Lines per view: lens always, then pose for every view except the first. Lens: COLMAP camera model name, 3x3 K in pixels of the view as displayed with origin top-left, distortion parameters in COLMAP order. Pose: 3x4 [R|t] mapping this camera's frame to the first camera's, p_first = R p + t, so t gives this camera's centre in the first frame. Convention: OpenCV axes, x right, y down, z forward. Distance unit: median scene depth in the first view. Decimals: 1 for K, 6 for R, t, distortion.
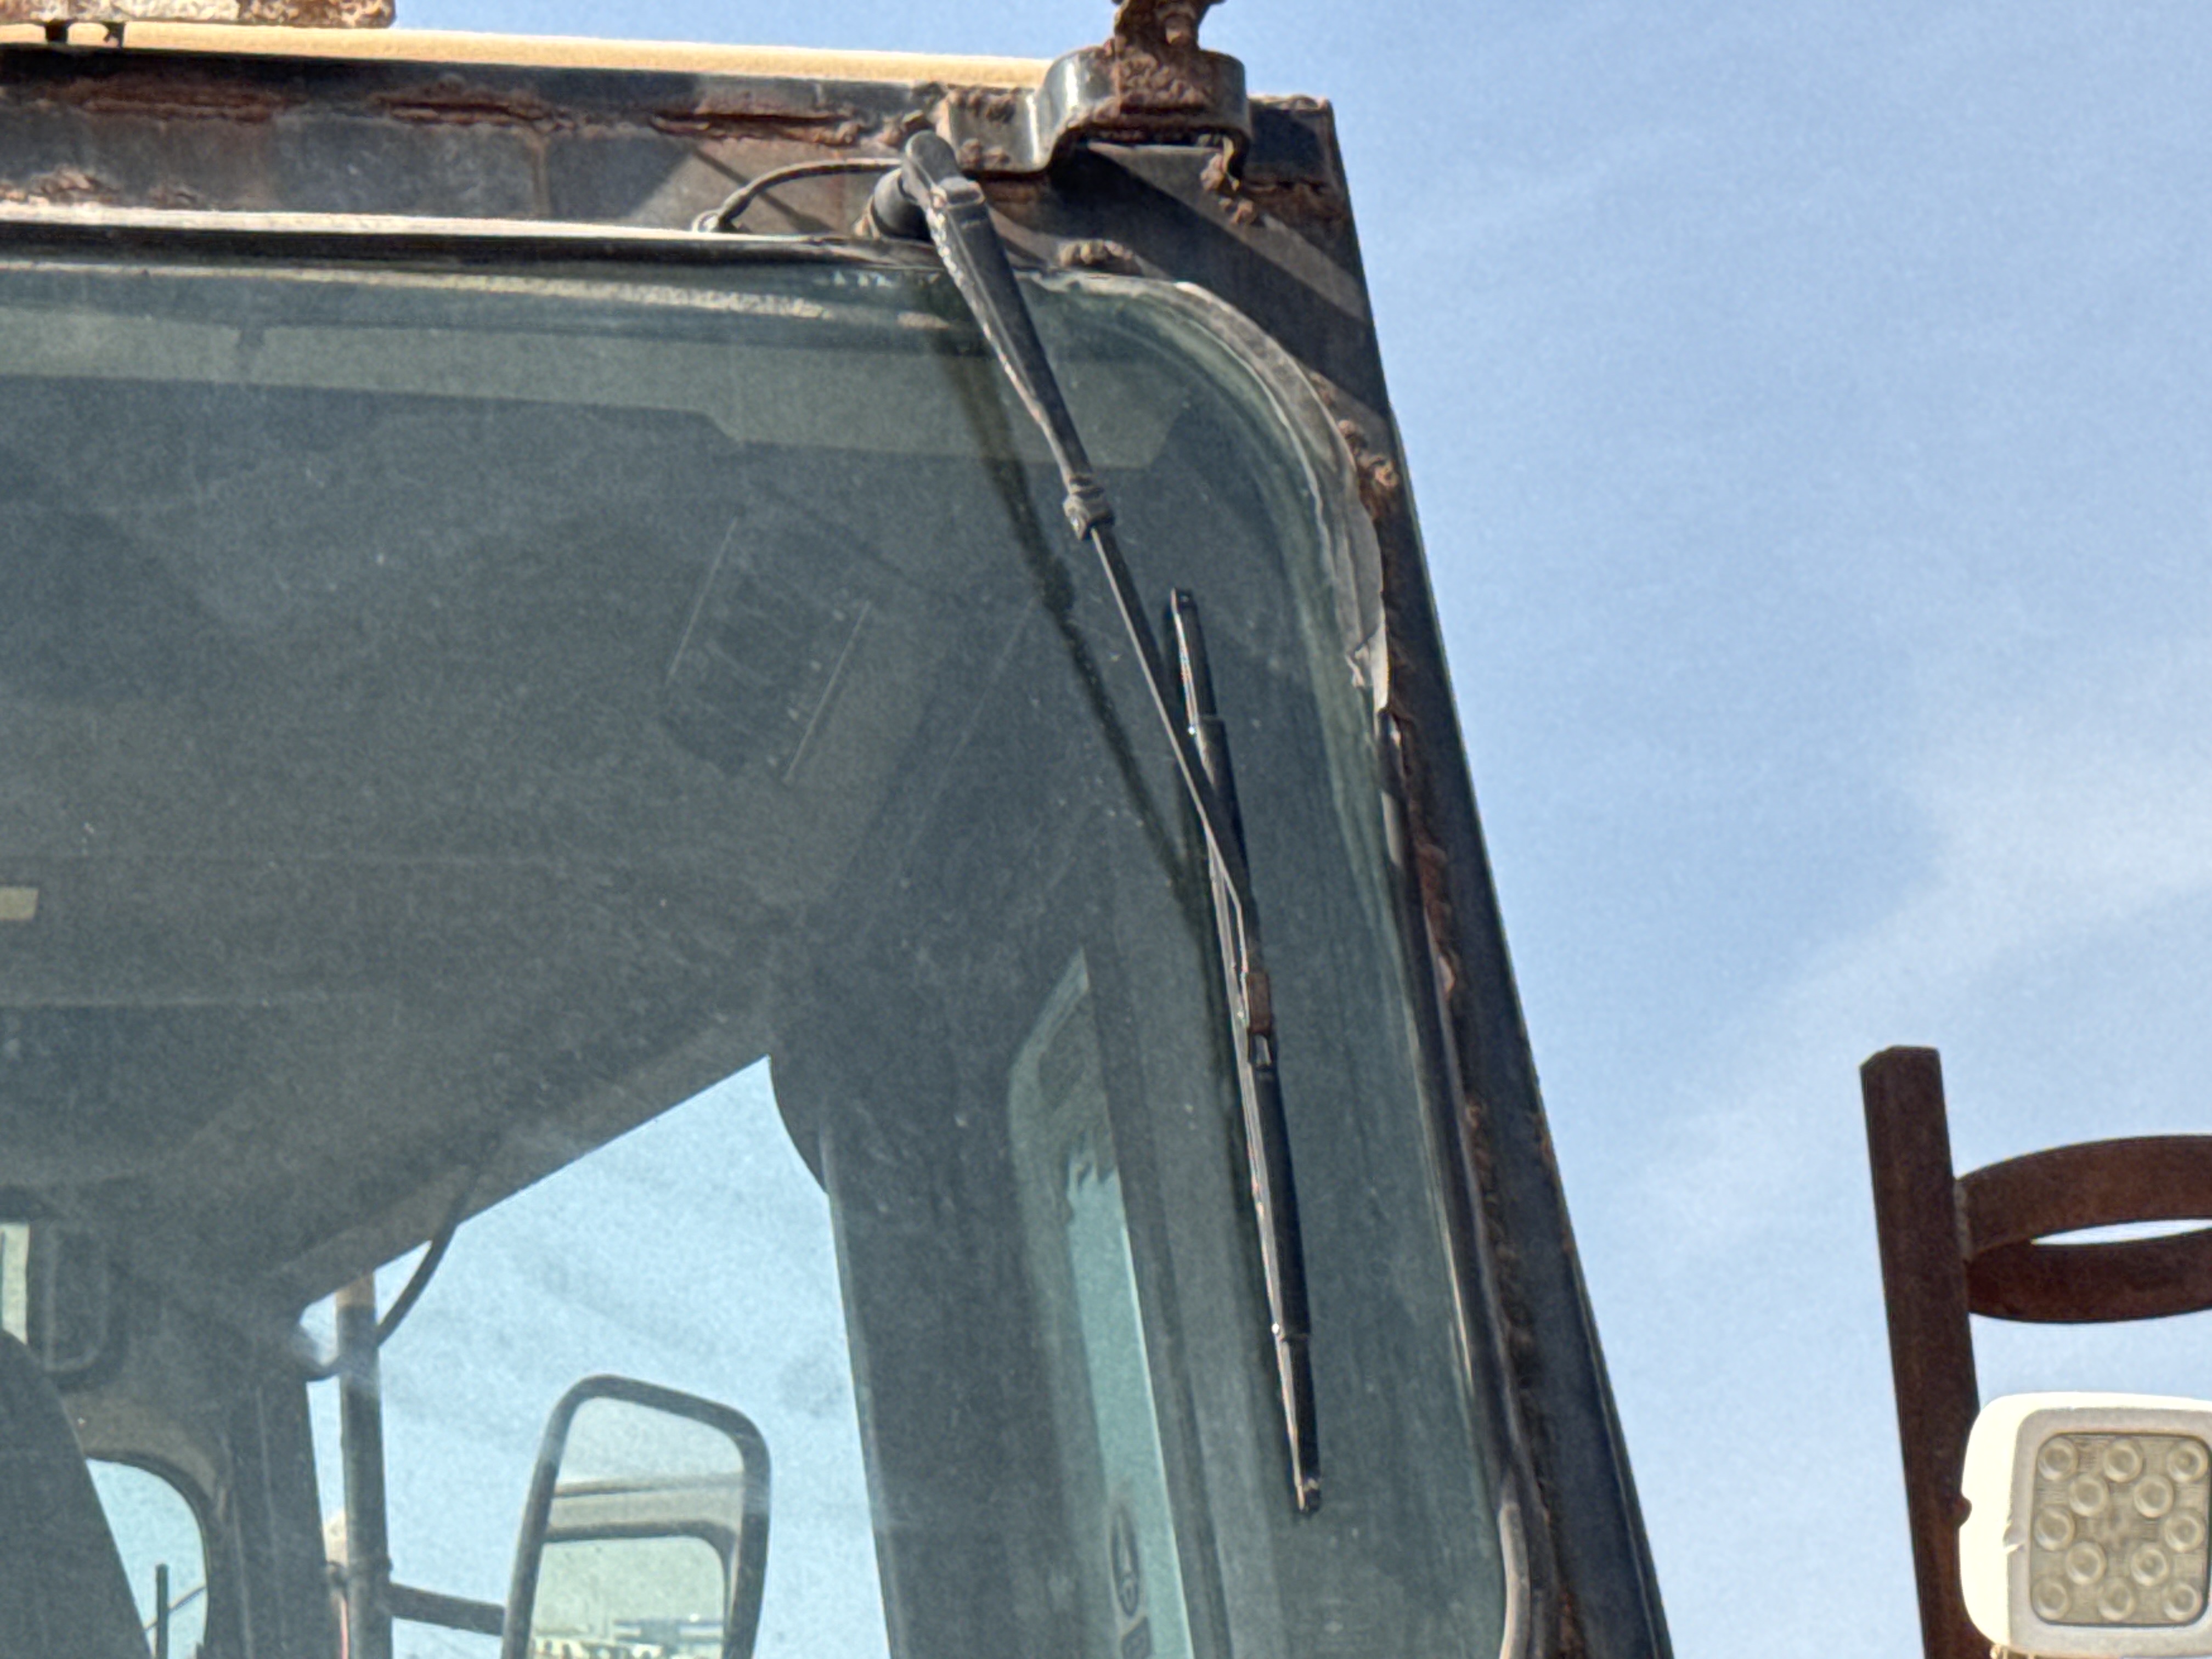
lens RADIAL K [[7247.1, 0, 1112.2], [0, 7247.1, 829.7], [0, 0, 1]] dist [0.155654, 0.000000]
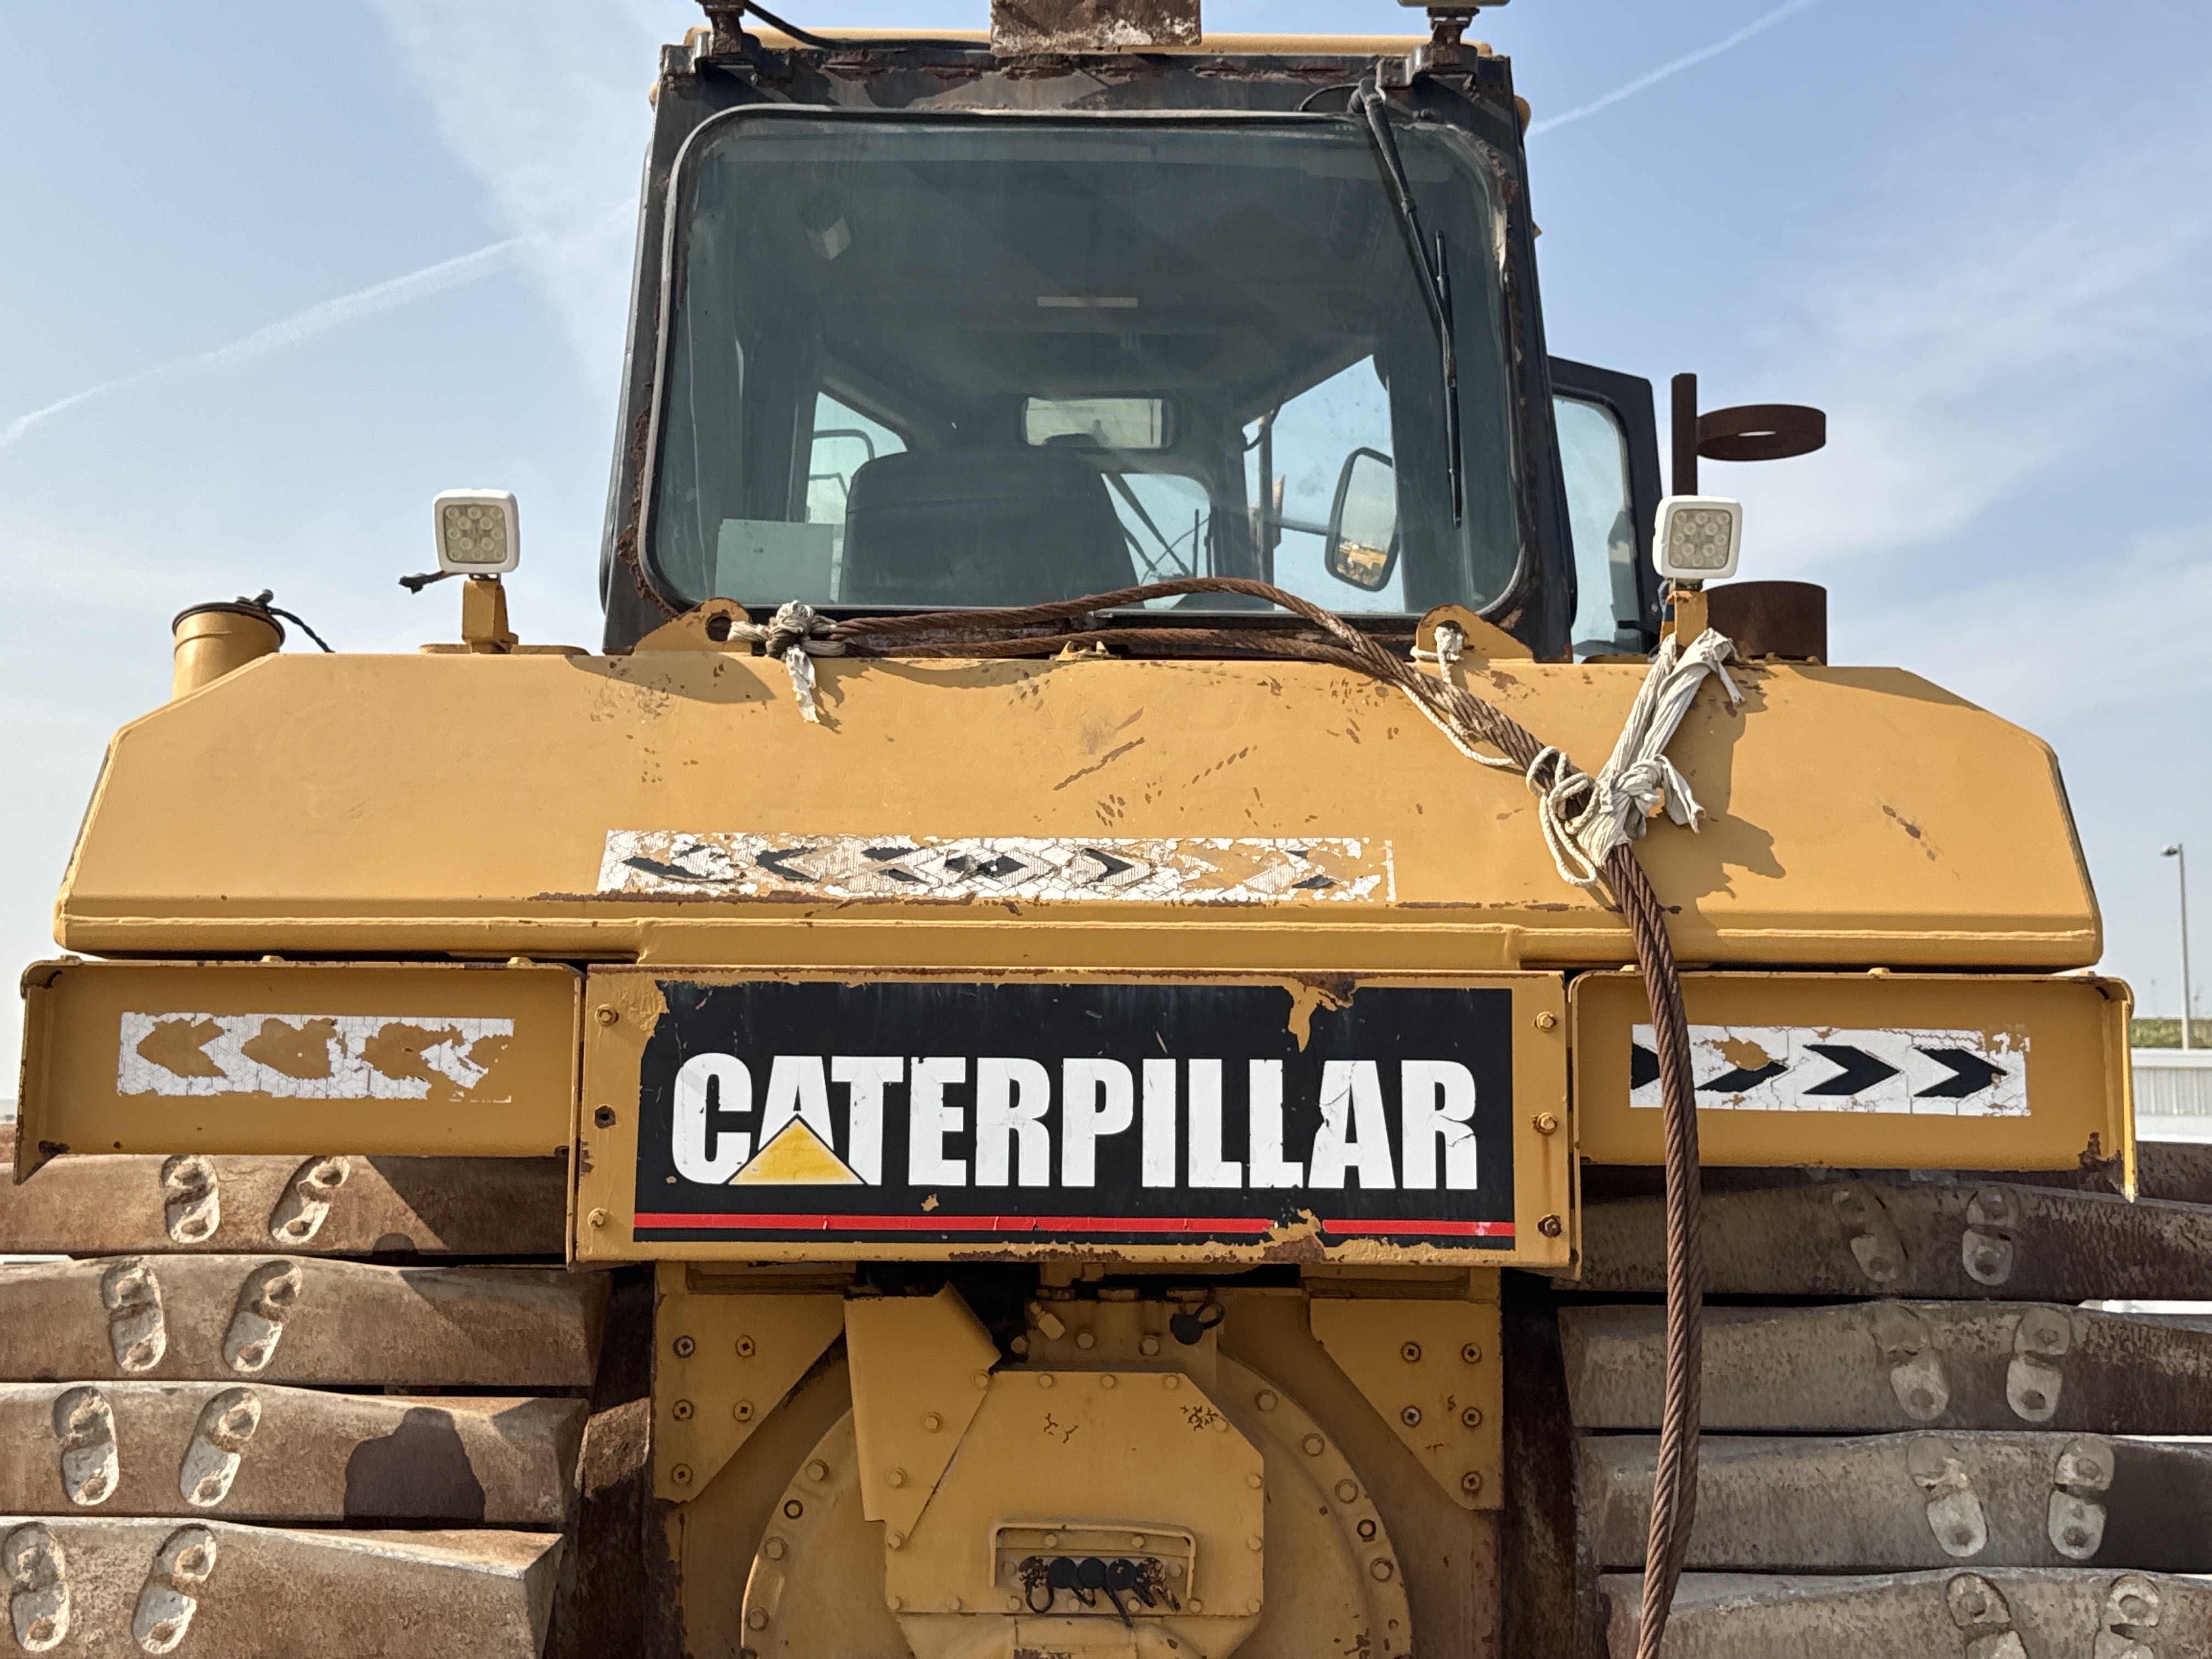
lens RADIAL K [[2730.0, 0, 1103.4], [0, 2730.0, 841.8], [0, 0, 1]] dist [0.142711, 0.000000]
pose [[0.974593, 0.048874, -0.218584, 0.138572], [0.004736, 0.971189, 0.238264, -0.059620], [0.223932, -0.233246, 0.946283, -0.227063]]
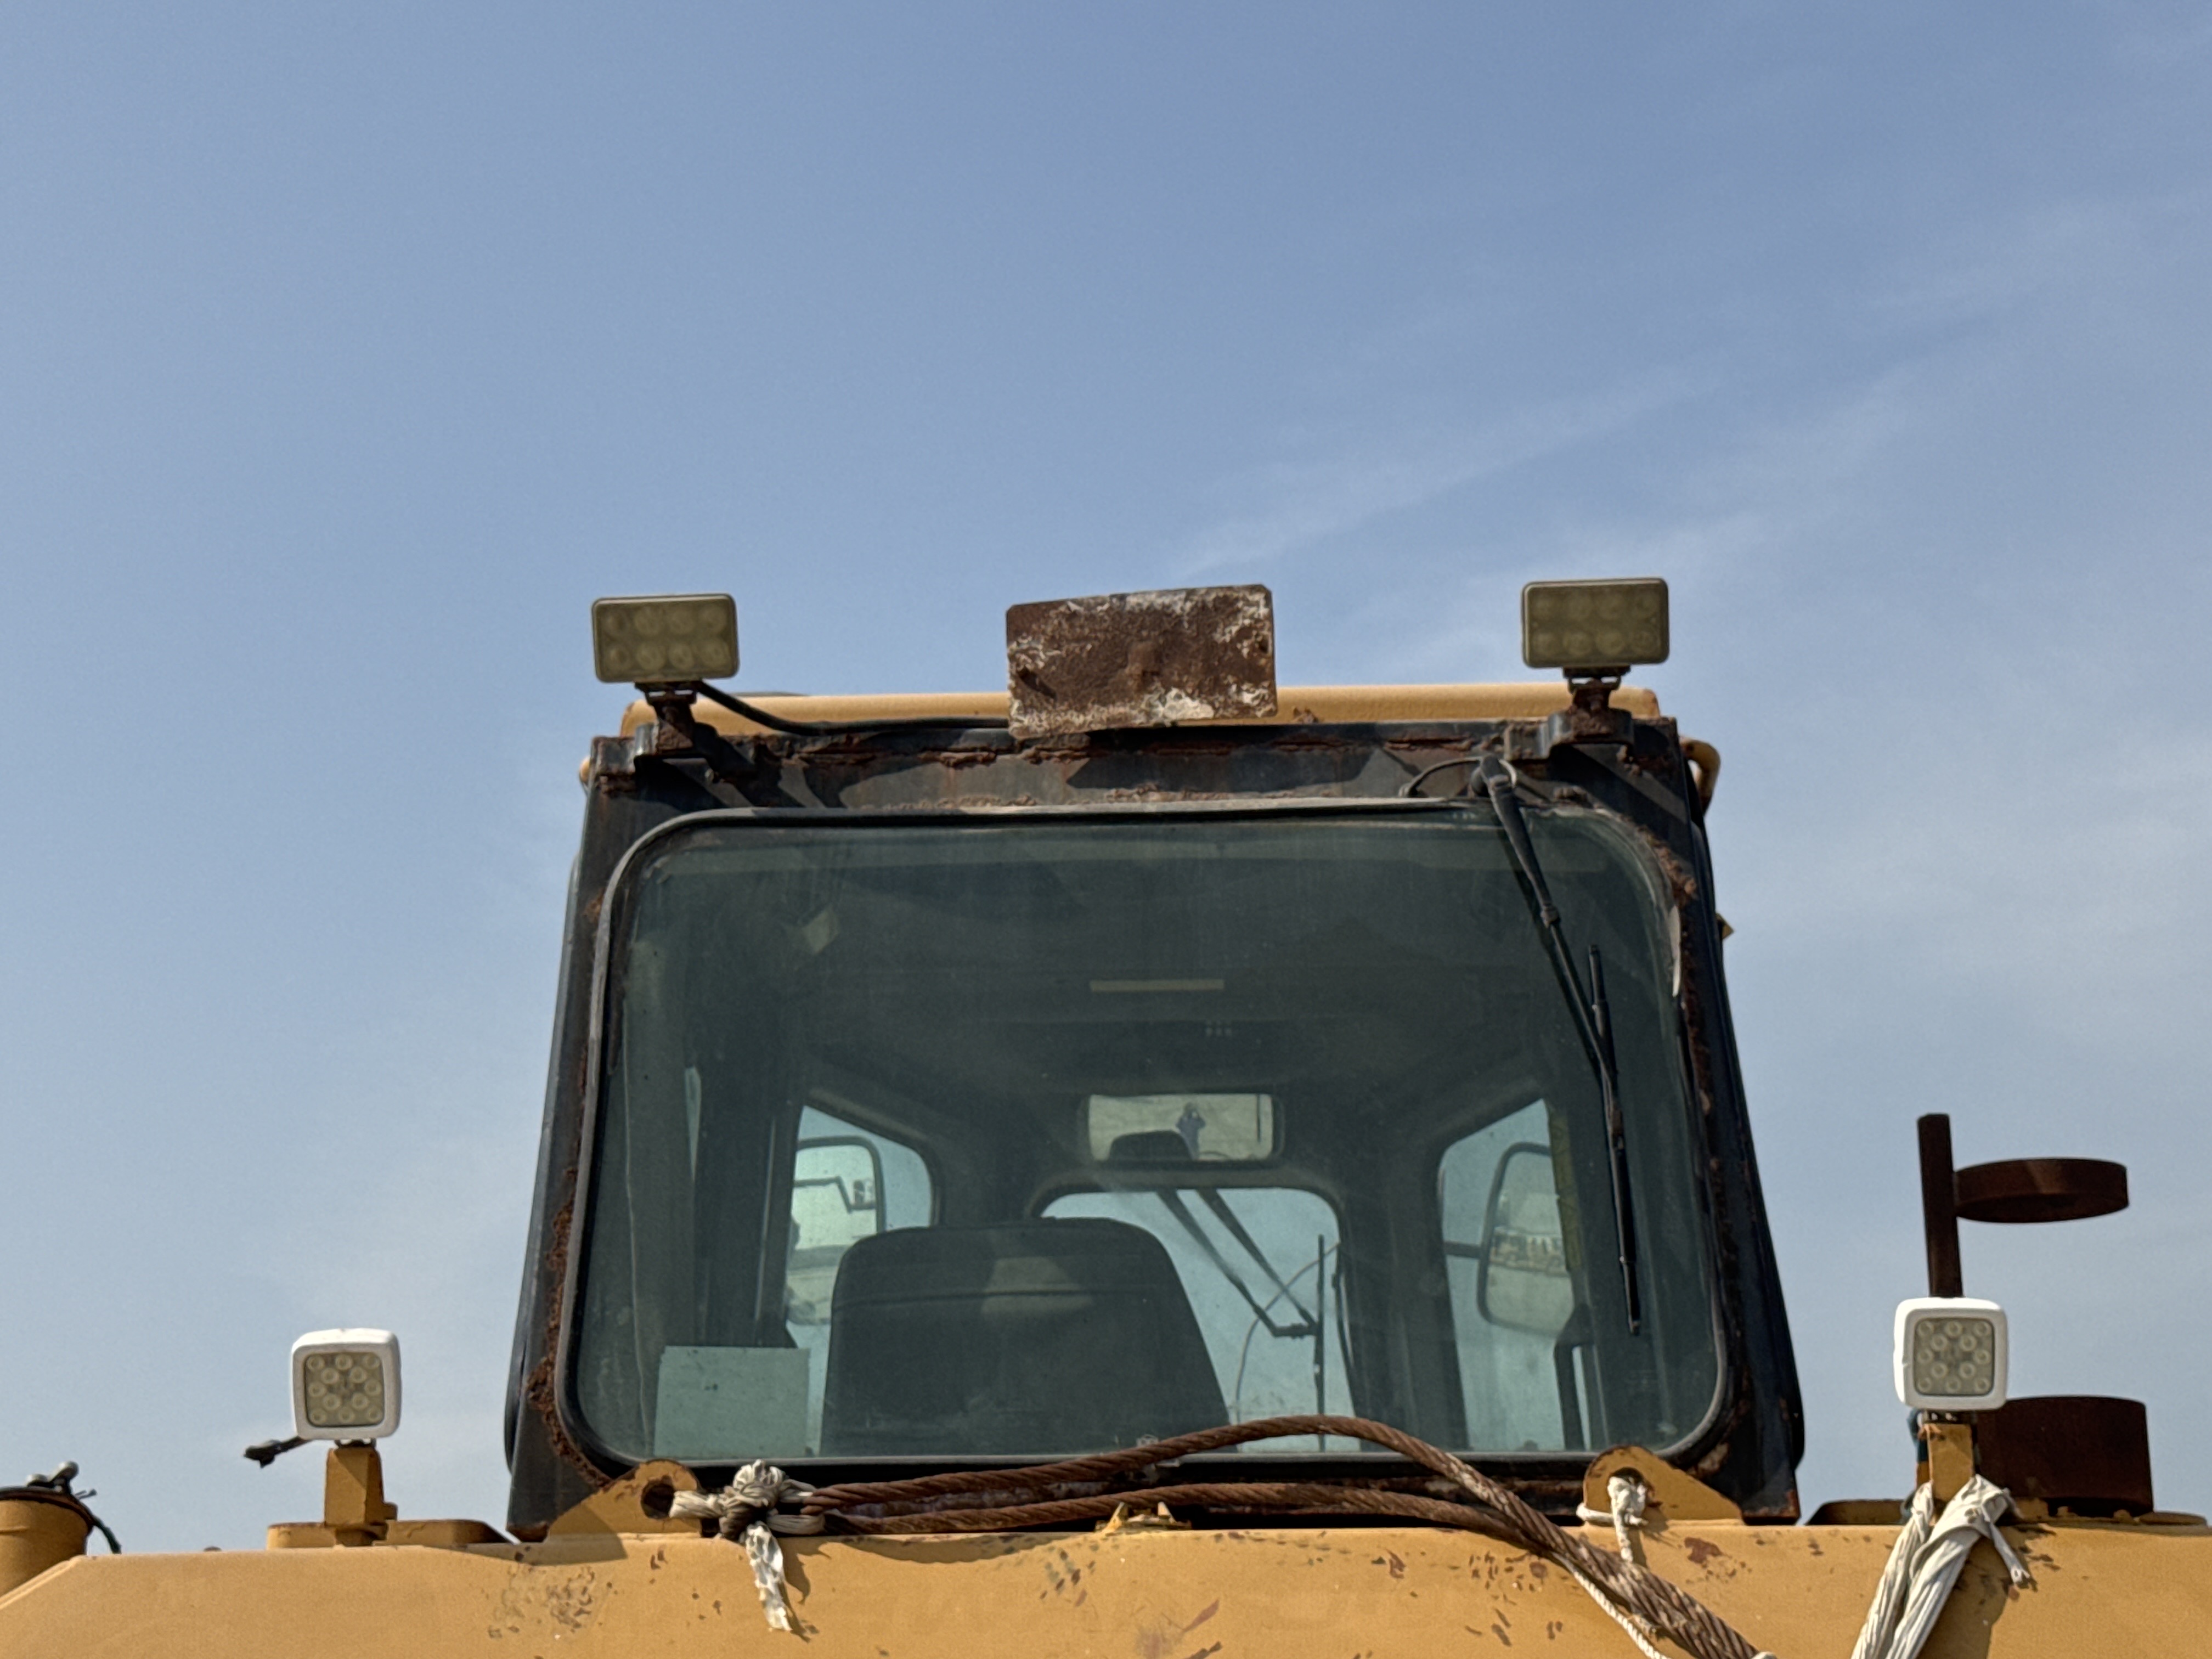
lens RADIAL K [[4038.1, 0, 1090.3], [0, 4038.1, 849.8], [0, 0, 1]] dist [0.159387, 0.000000]
pose [[0.964595, -0.017678, -0.263142, 0.199798], [0.037000, 0.996954, 0.068655, -0.160400], [0.261127, -0.075960, 0.962311, -0.342151]]
